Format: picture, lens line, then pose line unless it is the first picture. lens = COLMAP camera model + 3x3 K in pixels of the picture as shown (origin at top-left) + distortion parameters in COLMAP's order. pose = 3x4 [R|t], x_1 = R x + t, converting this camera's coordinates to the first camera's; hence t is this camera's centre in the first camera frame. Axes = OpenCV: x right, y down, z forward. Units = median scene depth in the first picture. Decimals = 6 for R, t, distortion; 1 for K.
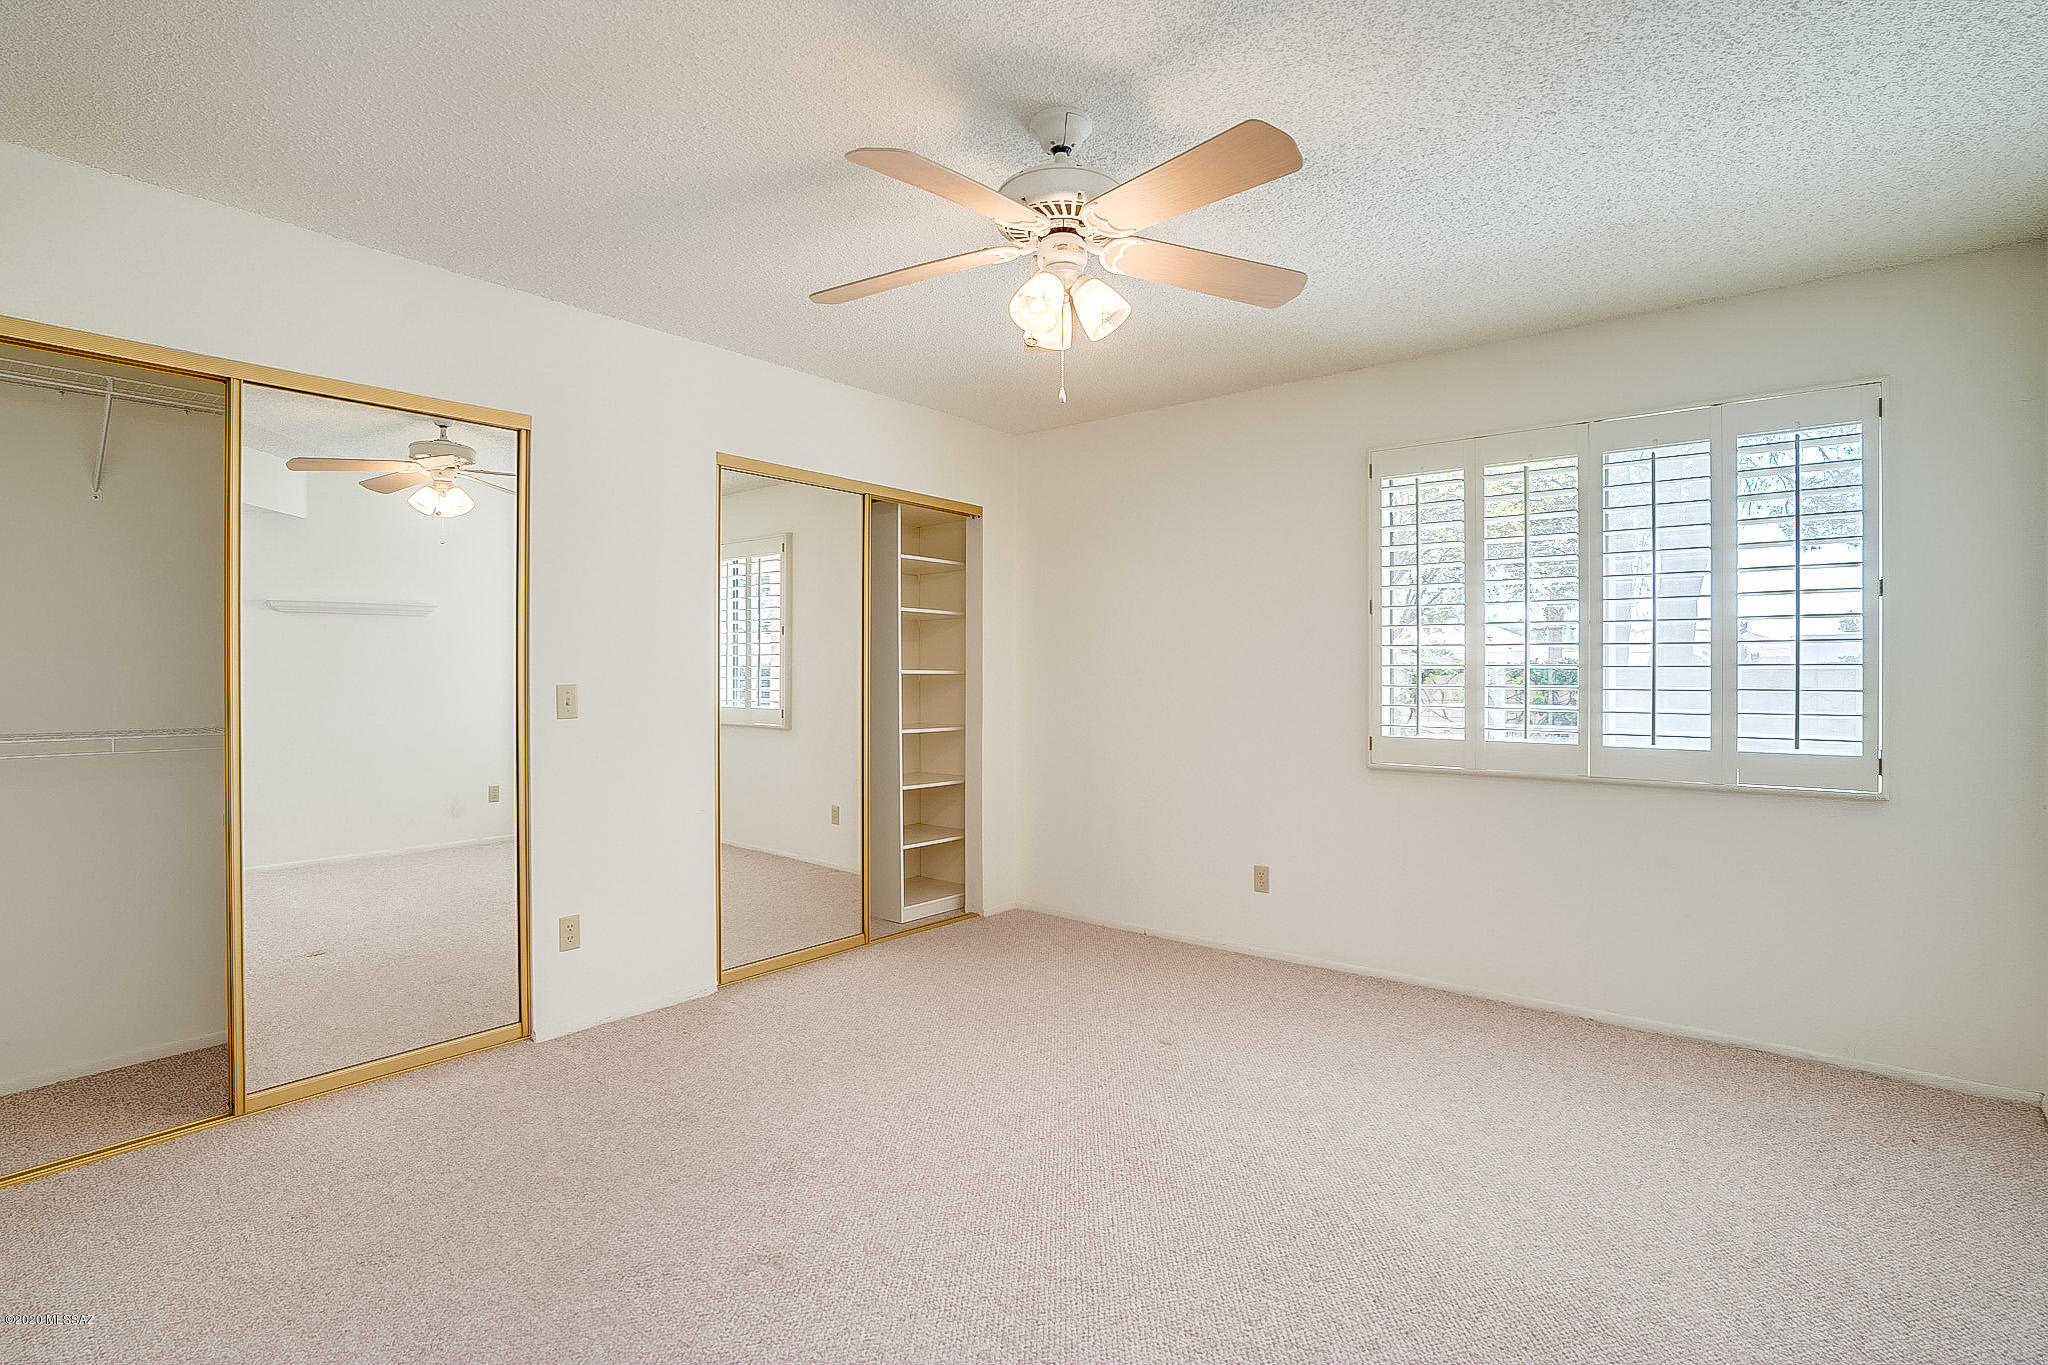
lens RADIAL K [[952.4, 0, 1023.2], [0, 952.4, 676.1], [0, 0, 1]] dist [-0.062054, 0.028544]
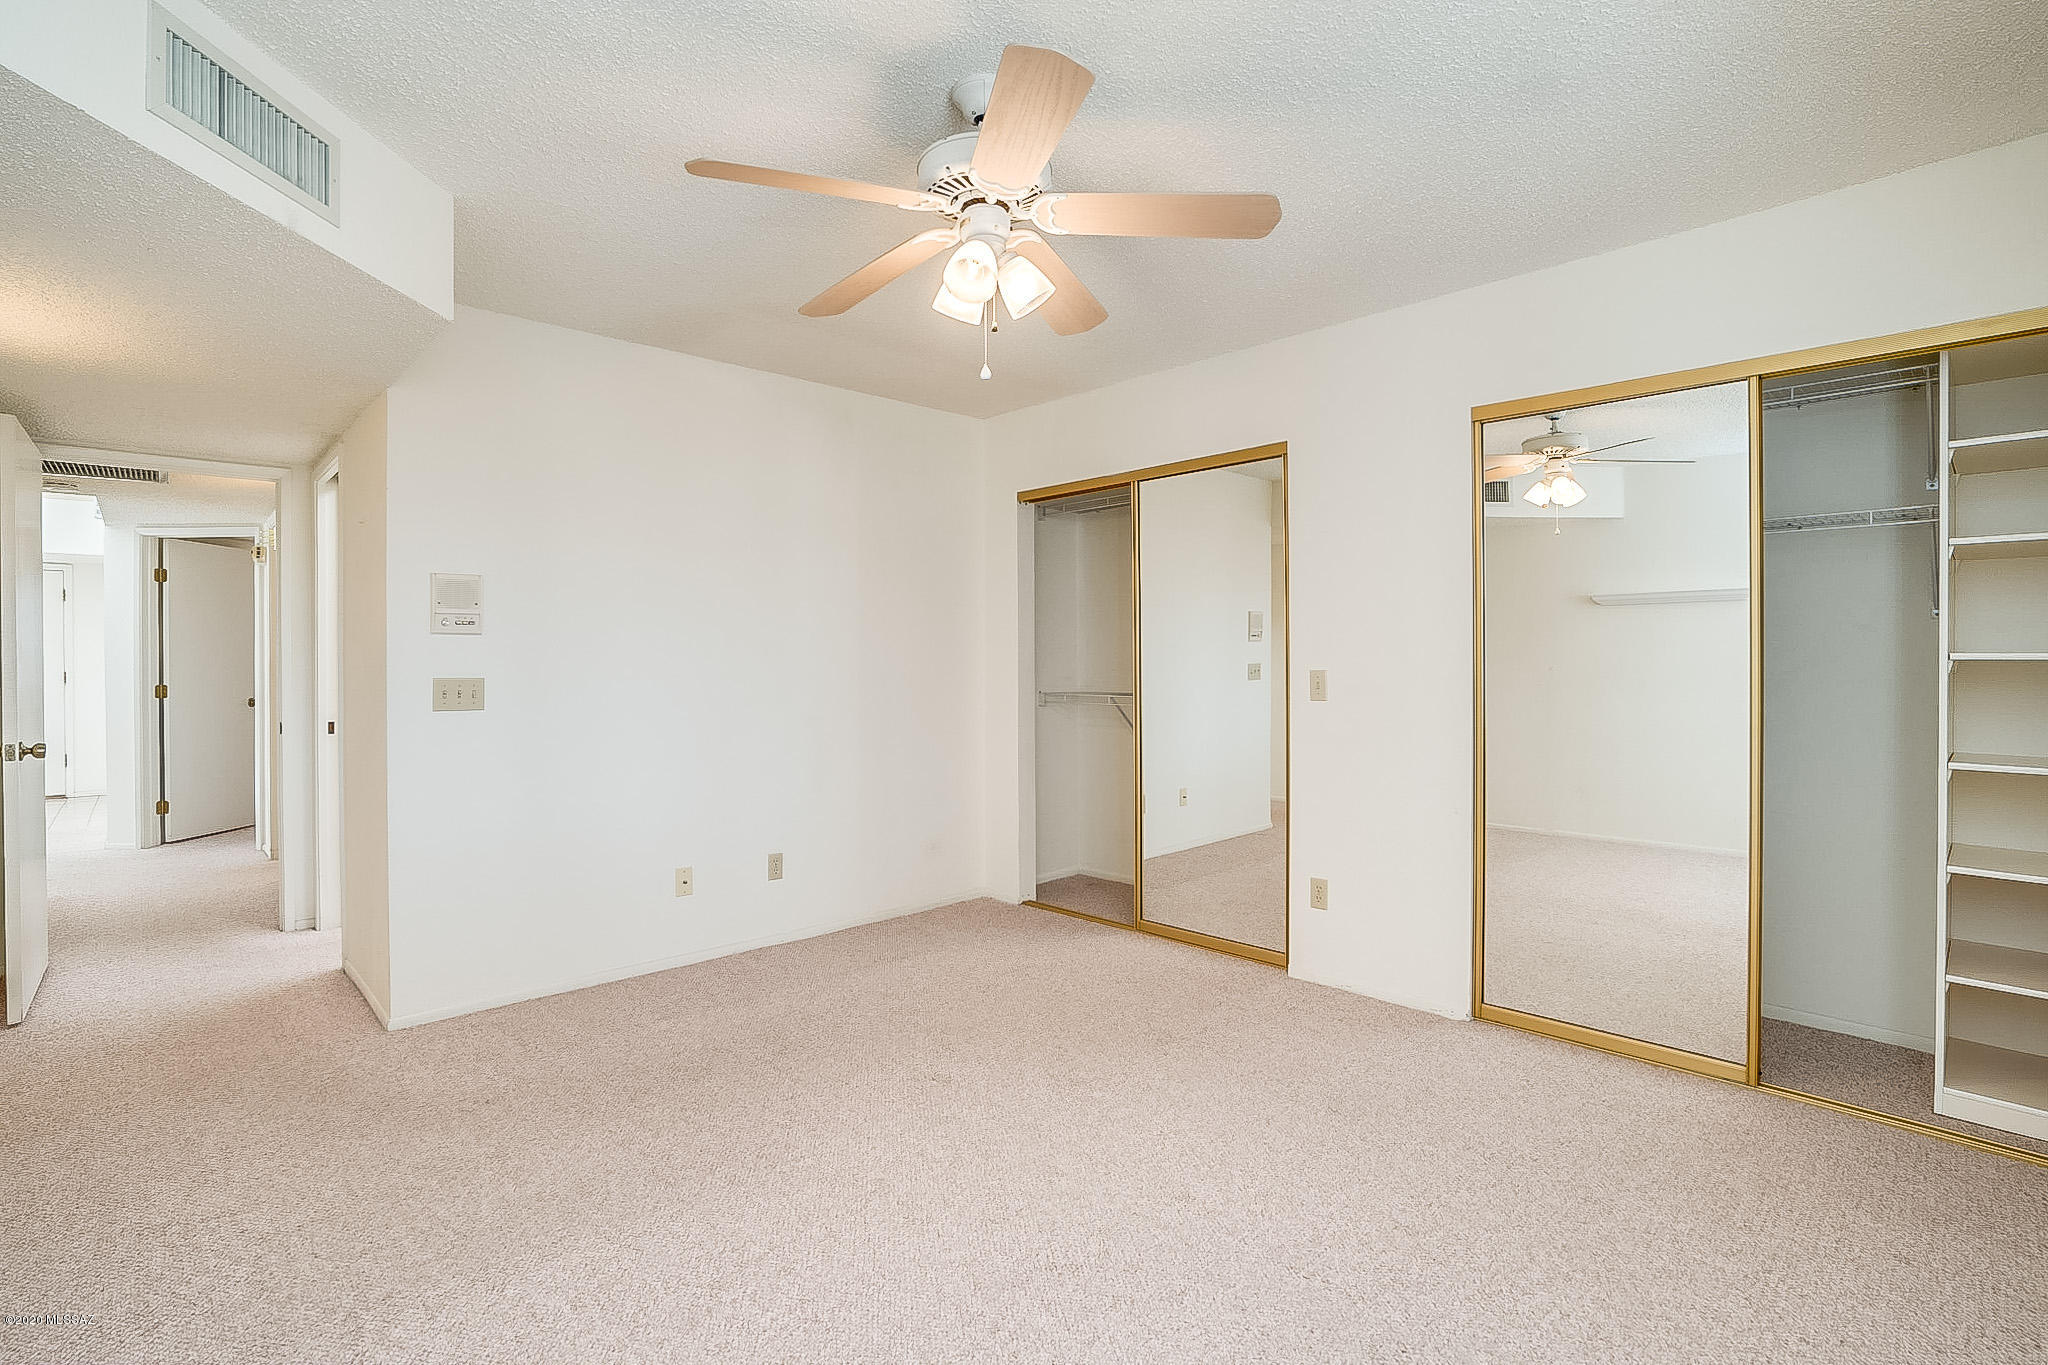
lens RADIAL K [[952.4, 0, 1023.2], [0, 952.4, 676.1], [0, 0, 1]] dist [-0.062054, 0.028544]
pose [[-0.119048, 0.009710, -0.992841, 0.663446], [-0.001261, 0.999950, 0.009931, 0.005714], [0.992888, 0.002434, -0.119030, 0.781169]]
